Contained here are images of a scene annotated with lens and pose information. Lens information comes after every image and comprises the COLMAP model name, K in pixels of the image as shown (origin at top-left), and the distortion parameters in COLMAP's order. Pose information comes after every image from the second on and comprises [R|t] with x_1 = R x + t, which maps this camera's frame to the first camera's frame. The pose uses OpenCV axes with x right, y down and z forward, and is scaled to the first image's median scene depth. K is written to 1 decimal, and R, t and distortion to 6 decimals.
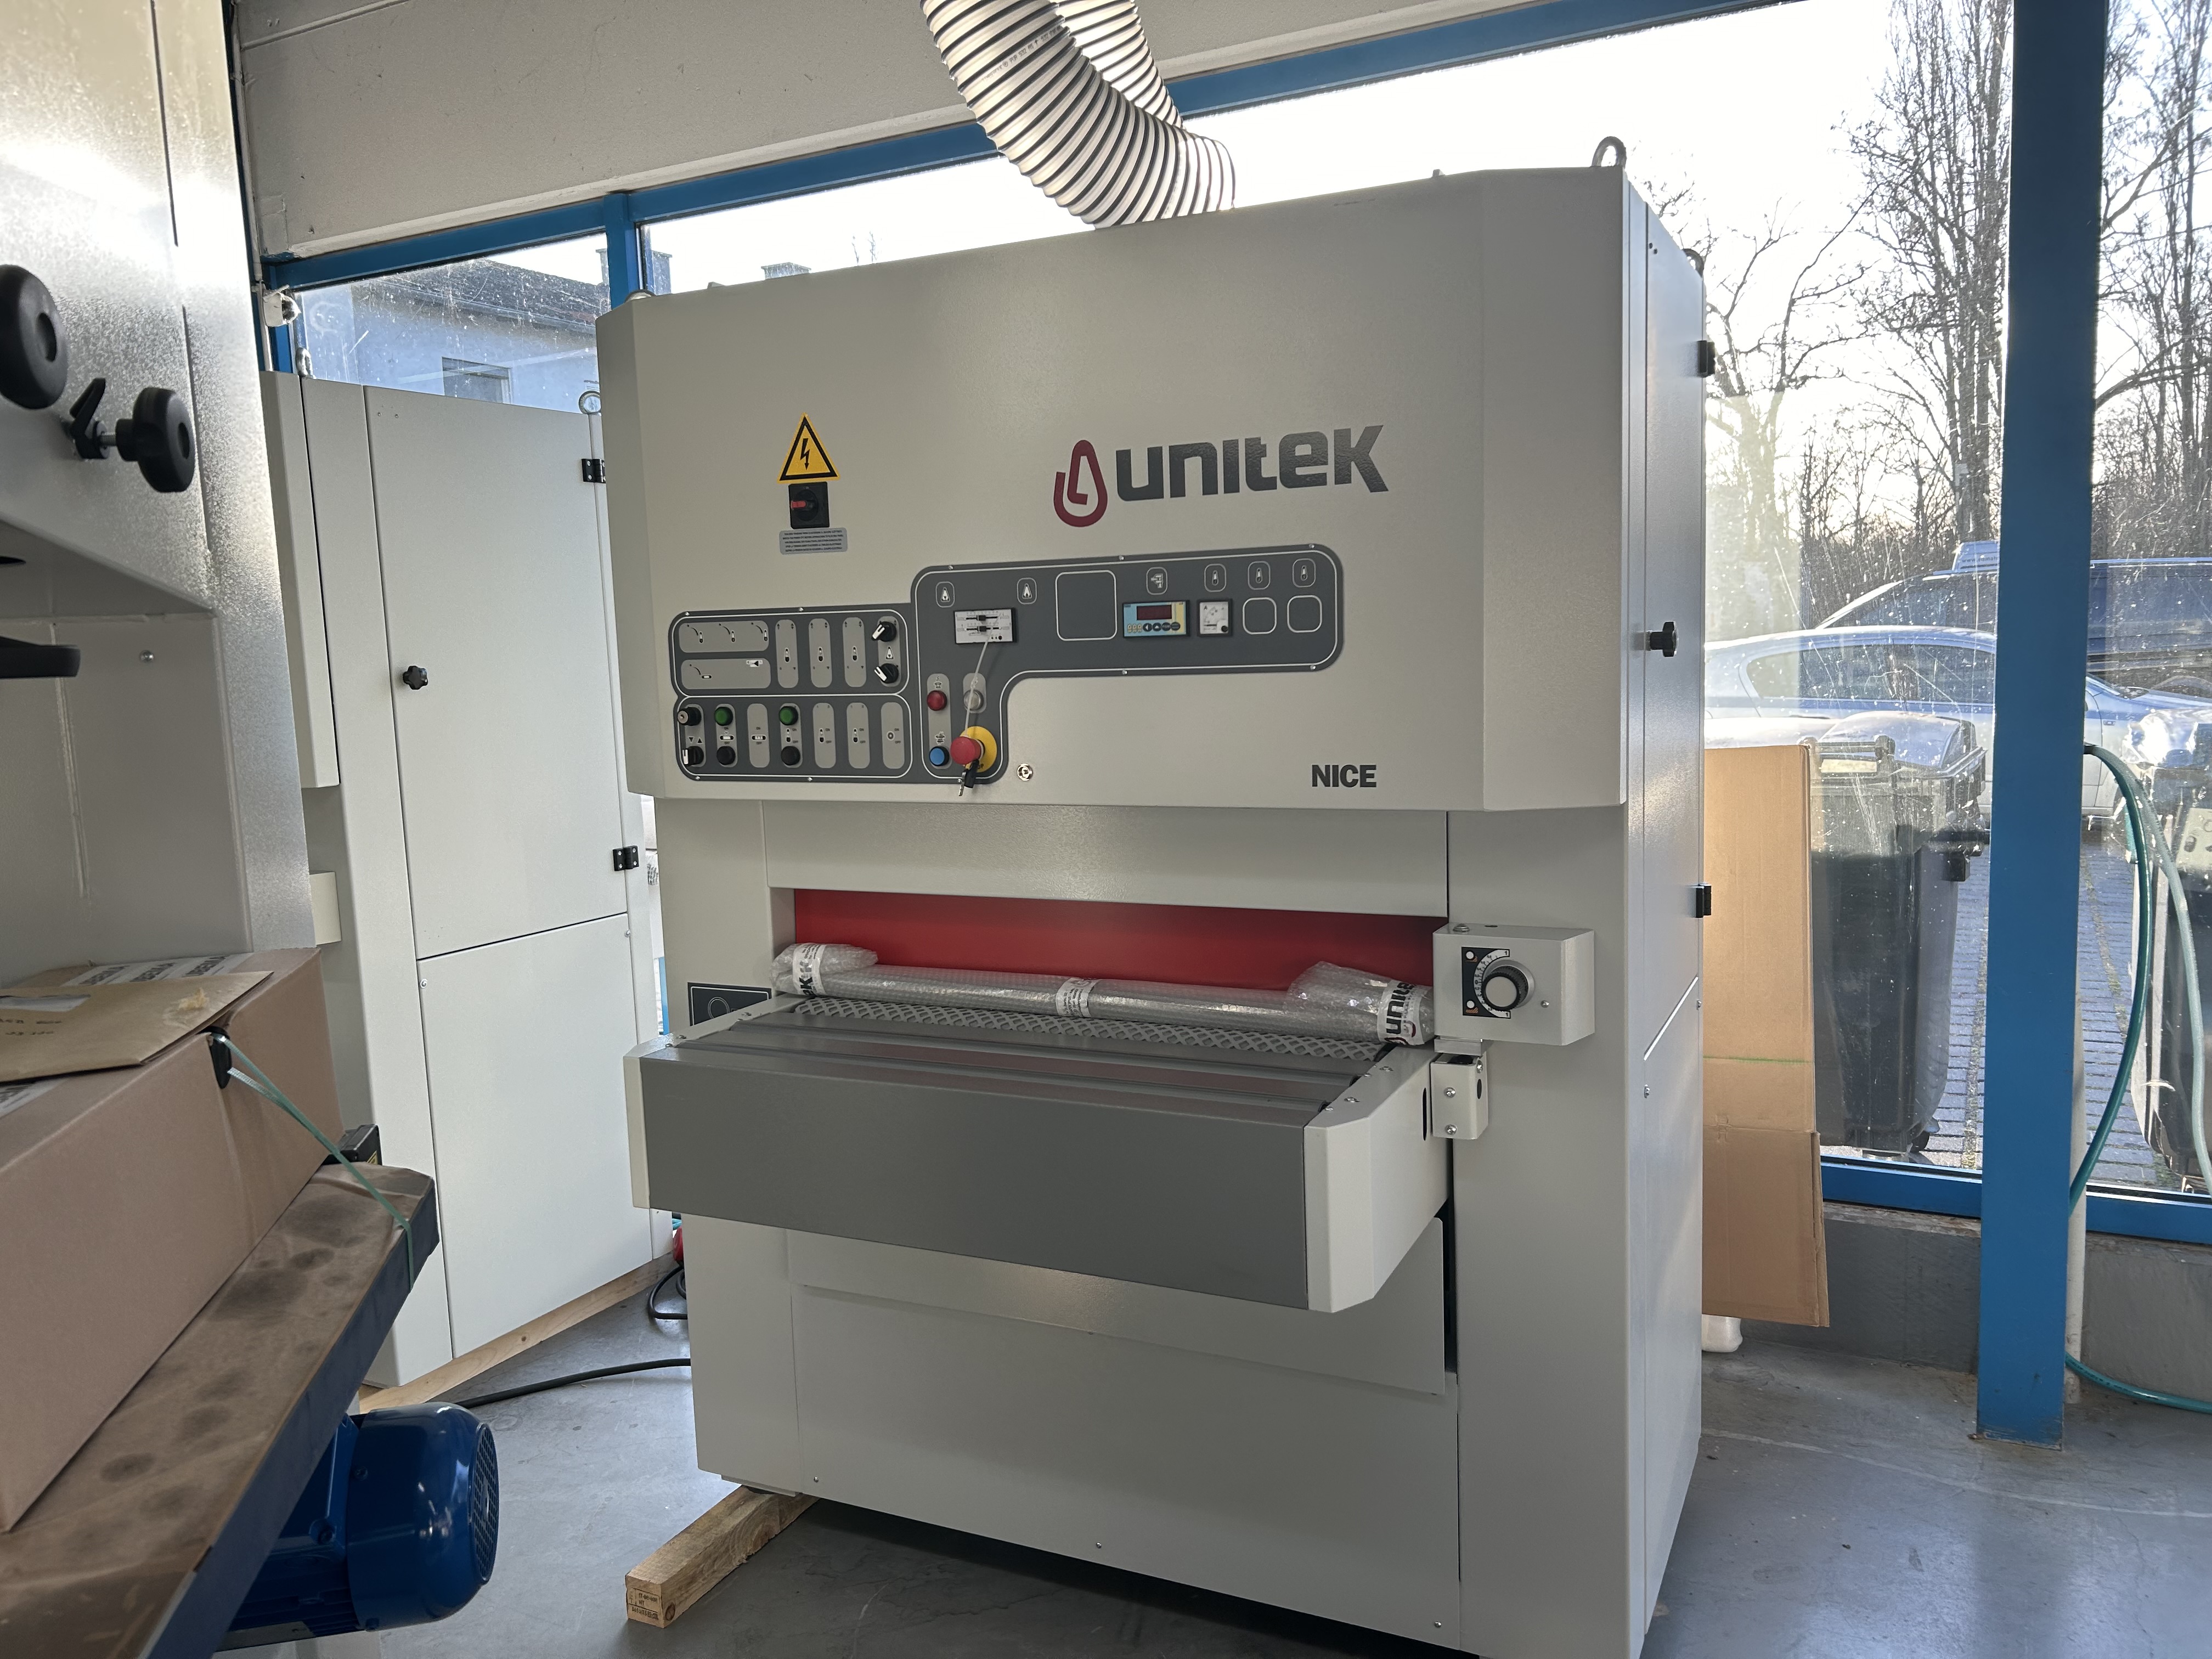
lens RADIAL K [[1705.4, 0, 1070.7], [0, 1705.4, 837.9], [0, 0, 1]] dist [0.125248, -0.002286]
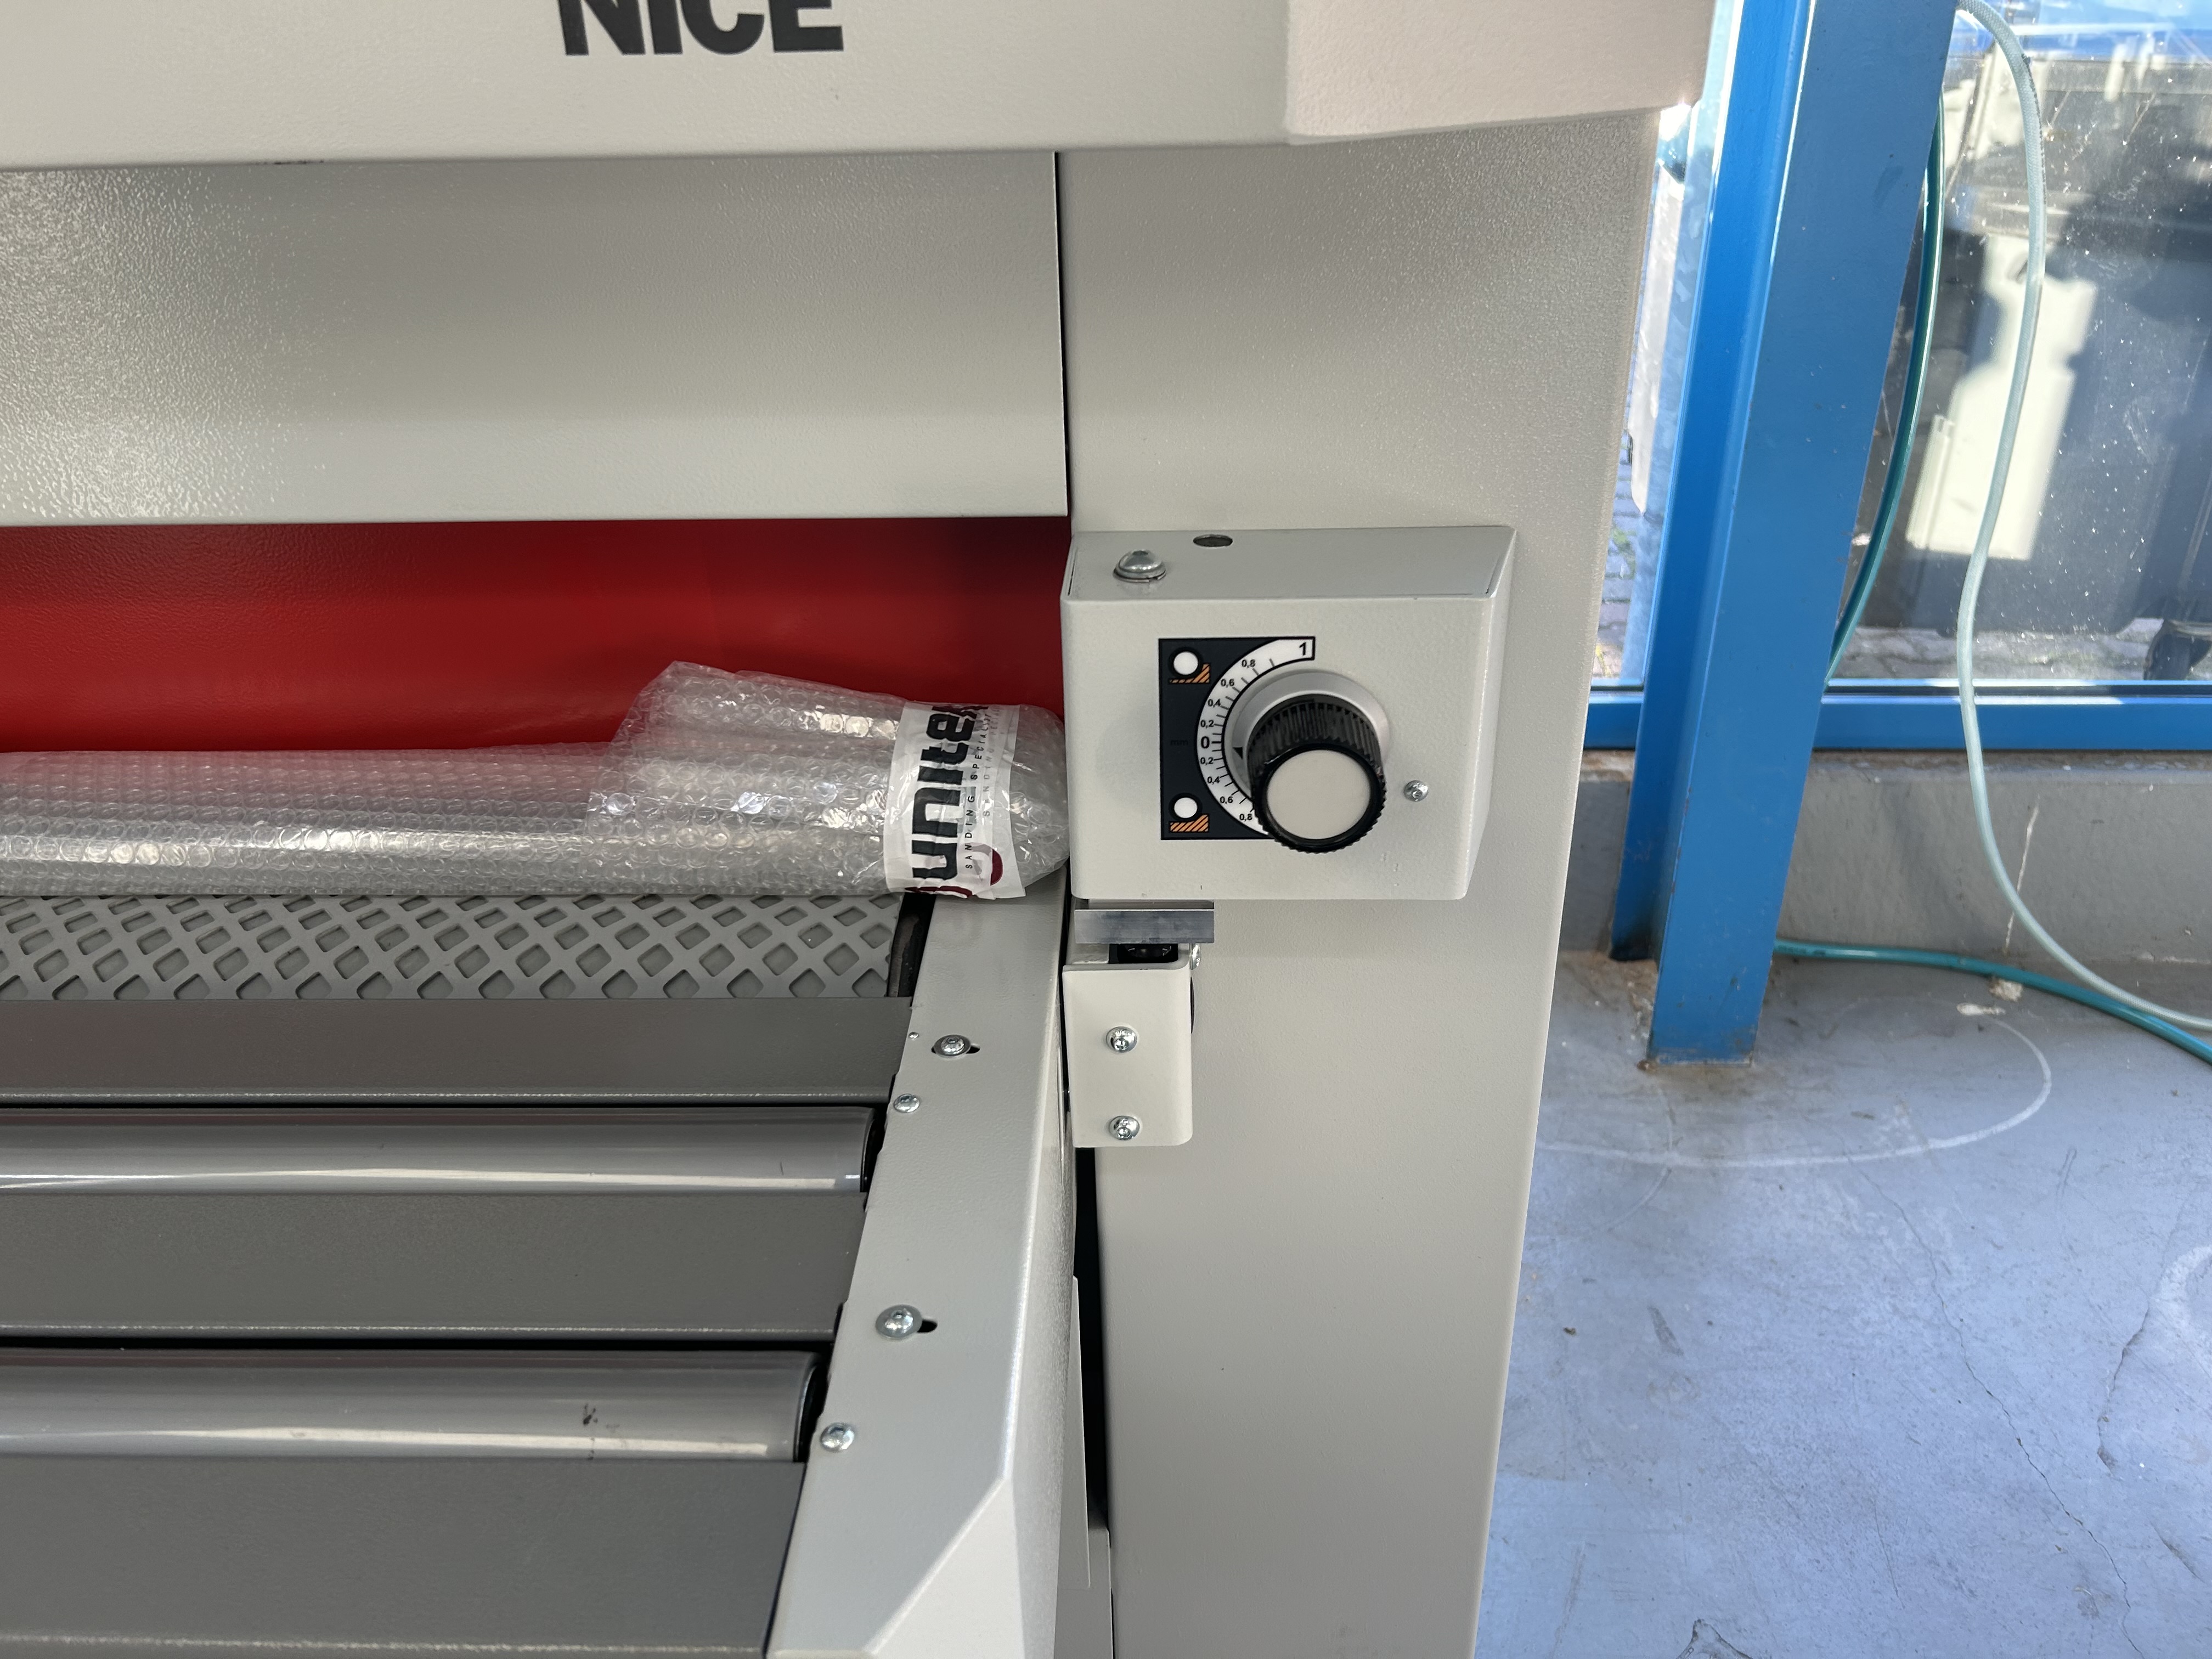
lens RADIAL K [[1646.9, 0, 1106.0], [0, 1646.9, 829.5], [0, 0, 1]] dist [0.064460, -0.000905]
pose [[0.909040, -0.190511, 0.370609, 0.095313], [0.046237, 0.929996, 0.364650, -0.010485], [-0.414135, -0.314346, 0.854212, 0.674842]]
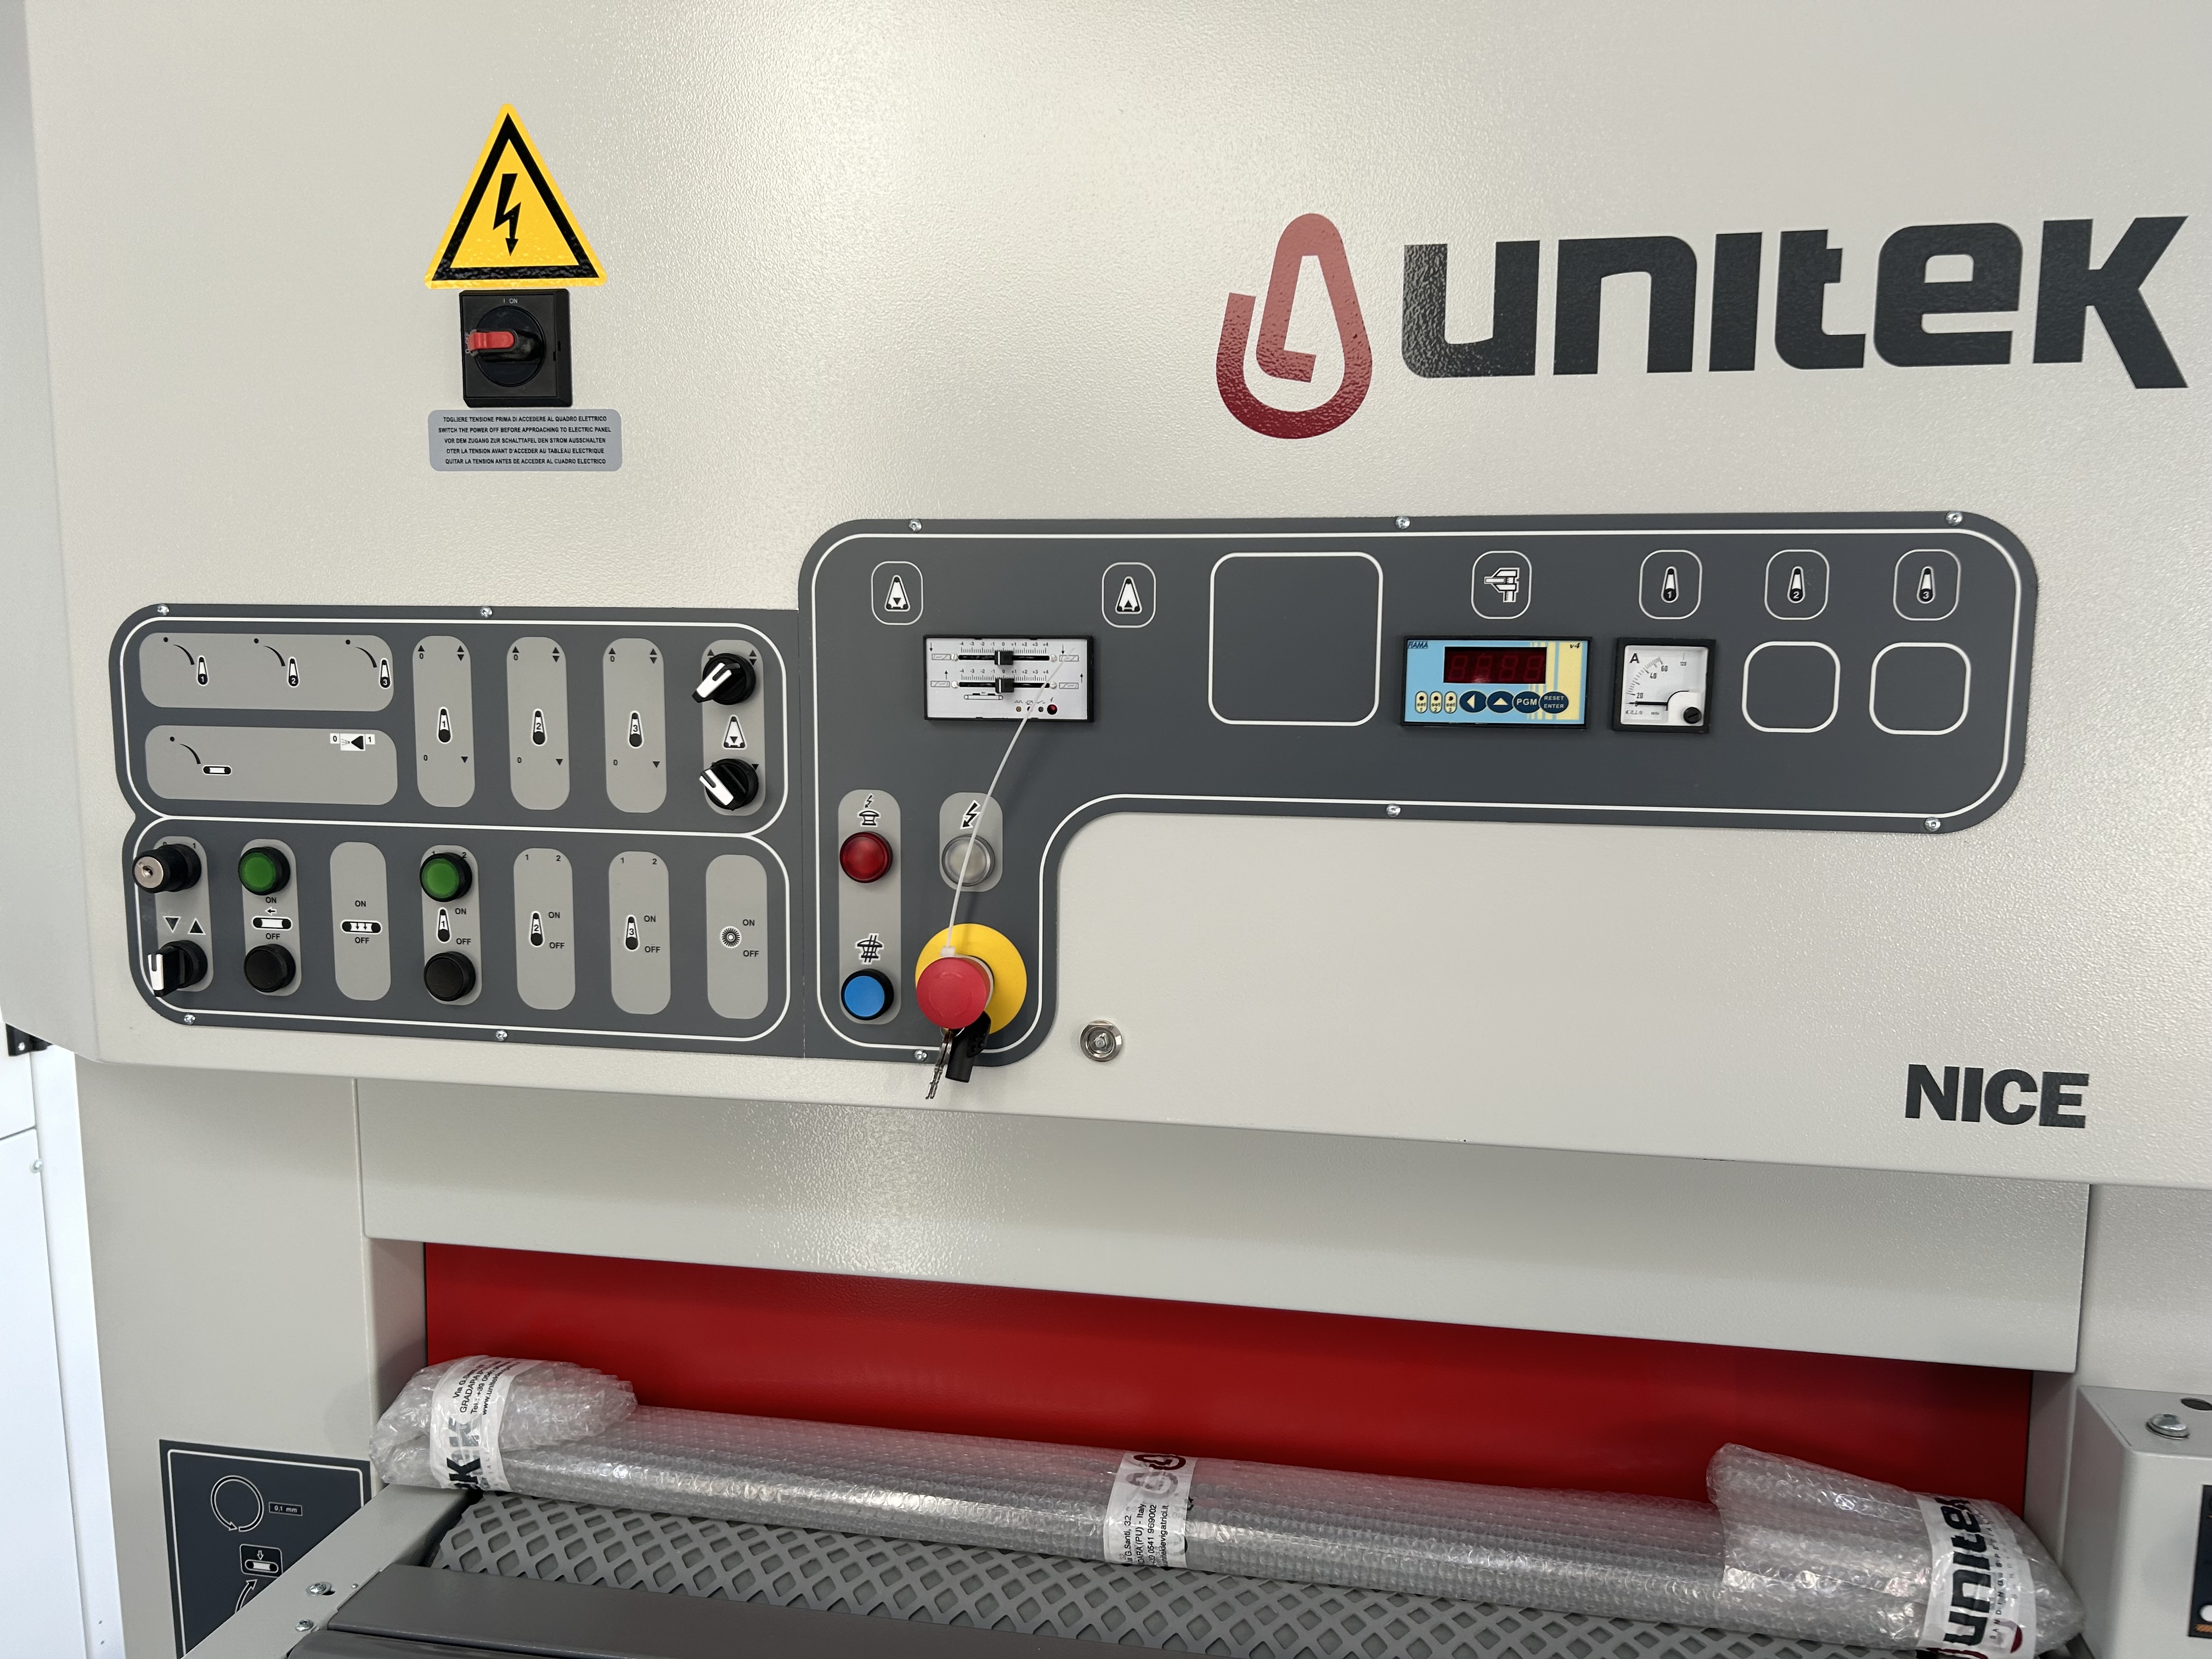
lens RADIAL K [[1694.4, 0, 1106.0], [0, 1694.4, 829.5], [0, 0, 1]] dist [0.042143, -0.048618]
pose [[0.958614, 0.003327, 0.284688, -0.138018], [-0.004332, 0.999986, 0.002902, -0.088886], [-0.284675, -0.004015, 0.958616, 0.610159]]
